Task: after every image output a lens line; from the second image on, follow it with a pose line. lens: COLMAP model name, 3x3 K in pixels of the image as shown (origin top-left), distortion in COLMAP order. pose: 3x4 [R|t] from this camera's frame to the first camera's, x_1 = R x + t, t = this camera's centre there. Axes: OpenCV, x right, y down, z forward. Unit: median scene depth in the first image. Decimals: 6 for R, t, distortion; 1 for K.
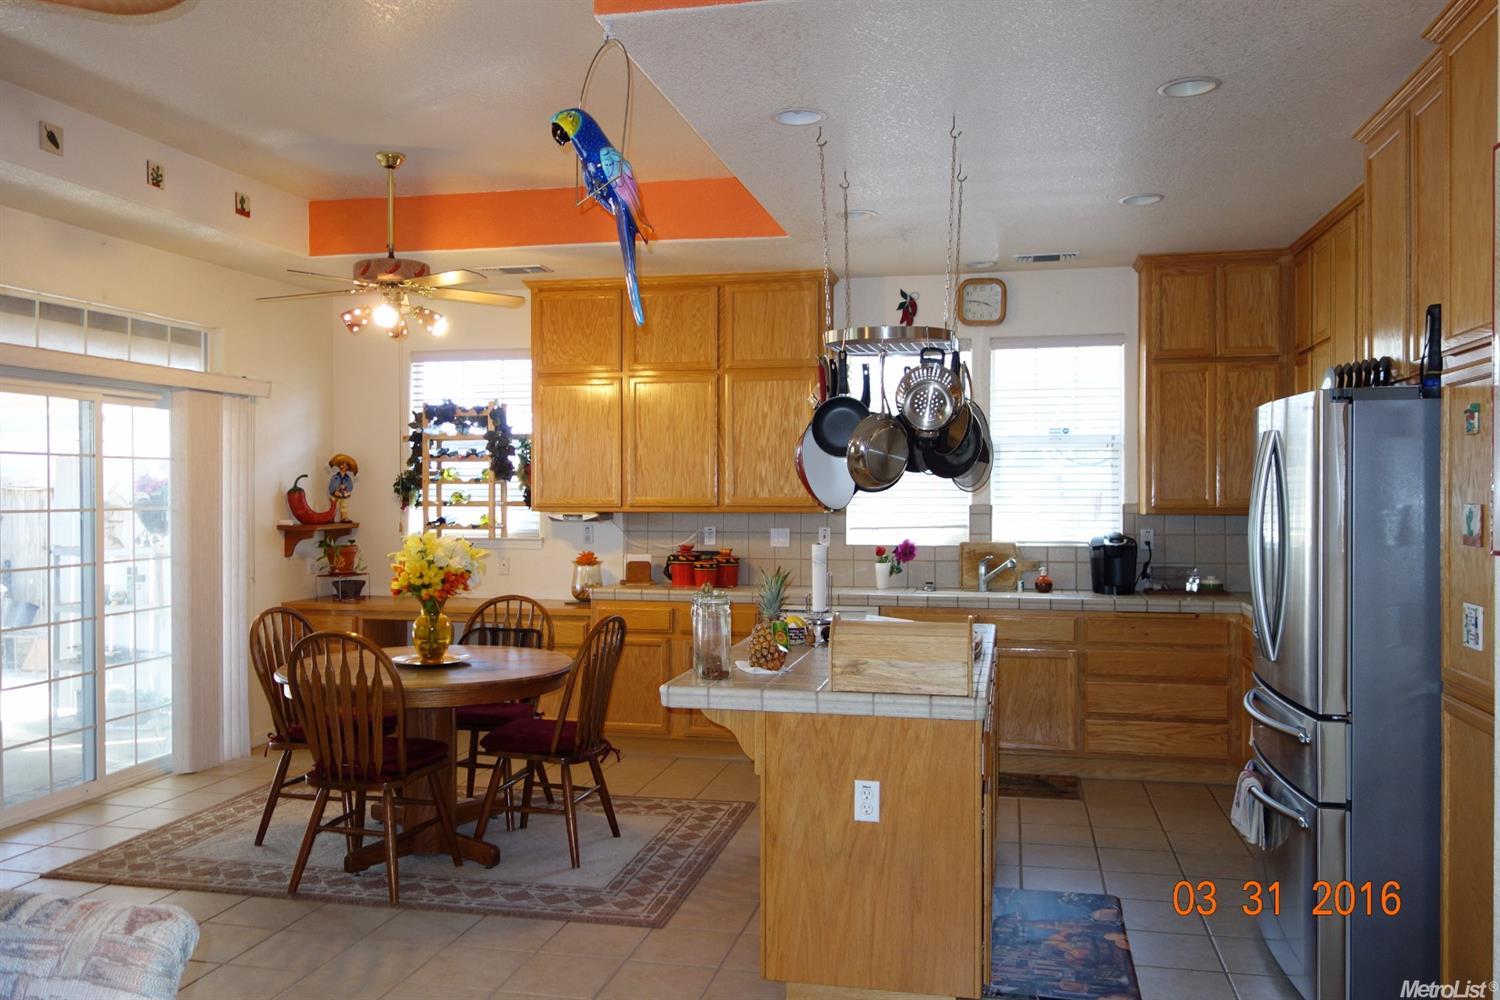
lens RADIAL K [[1183.3, 0, 750.0], [0, 1183.3, 500.0], [0, 0, 1]] dist [0.007488, -0.001269]
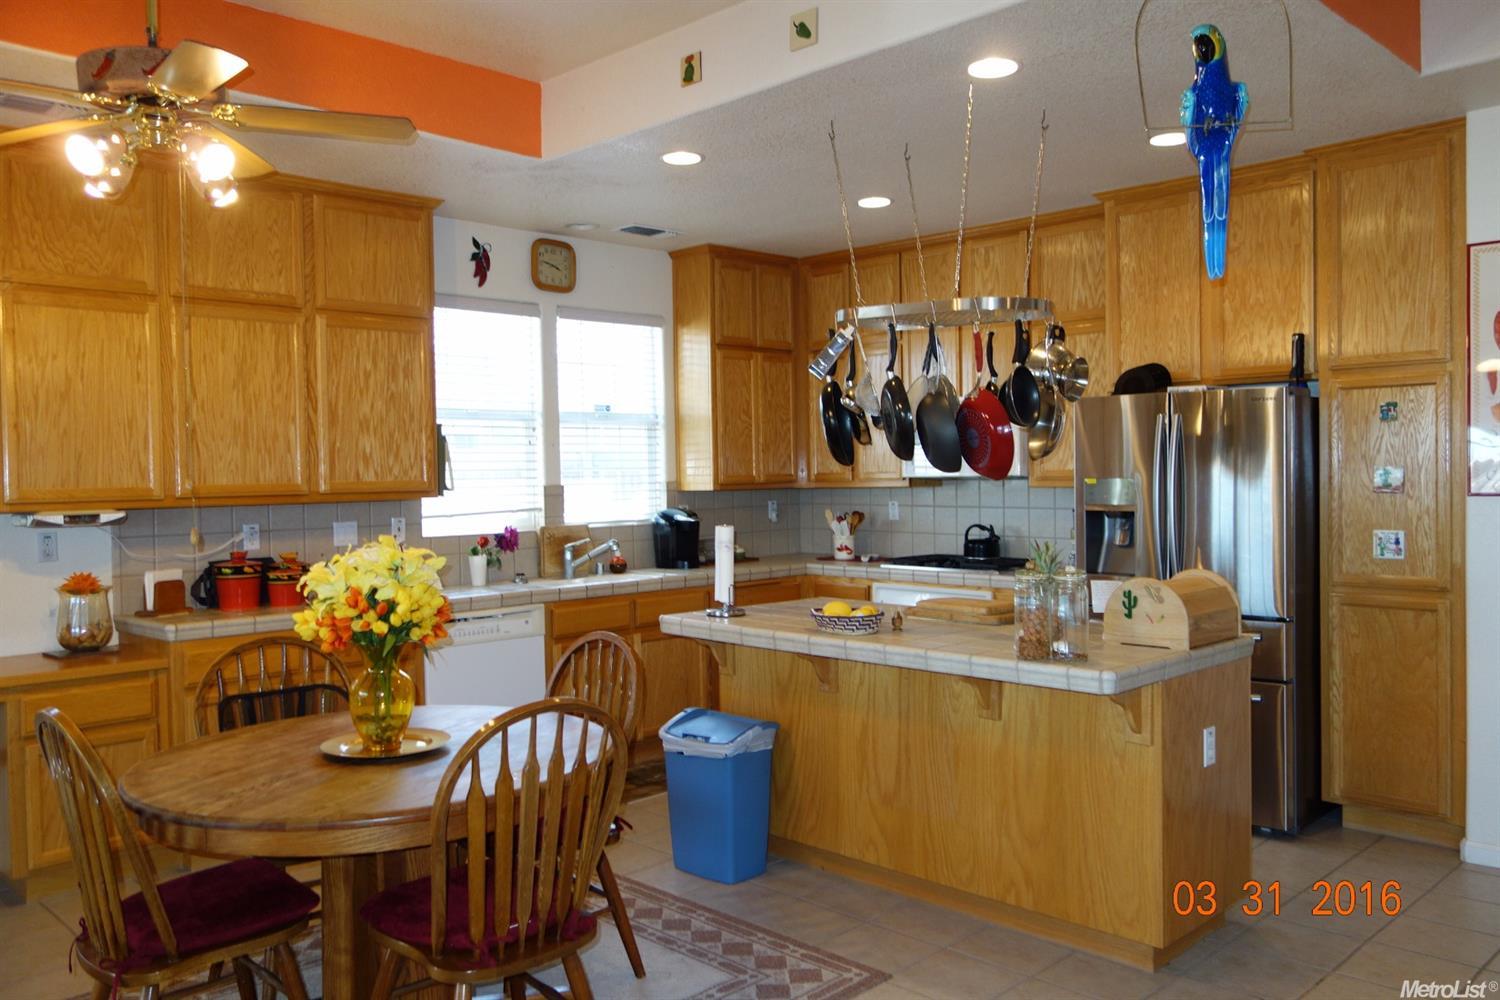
lens RADIAL K [[1183.3, 0, 750.0], [0, 1183.3, 500.0], [0, 0, 1]] dist [0.007488, -0.001269]
pose [[0.538630, -0.029935, 0.842010, -0.504496], [0.021539, 0.999531, 0.021757, -0.001373], [-0.842267, 0.006417, 0.539023, 0.375838]]
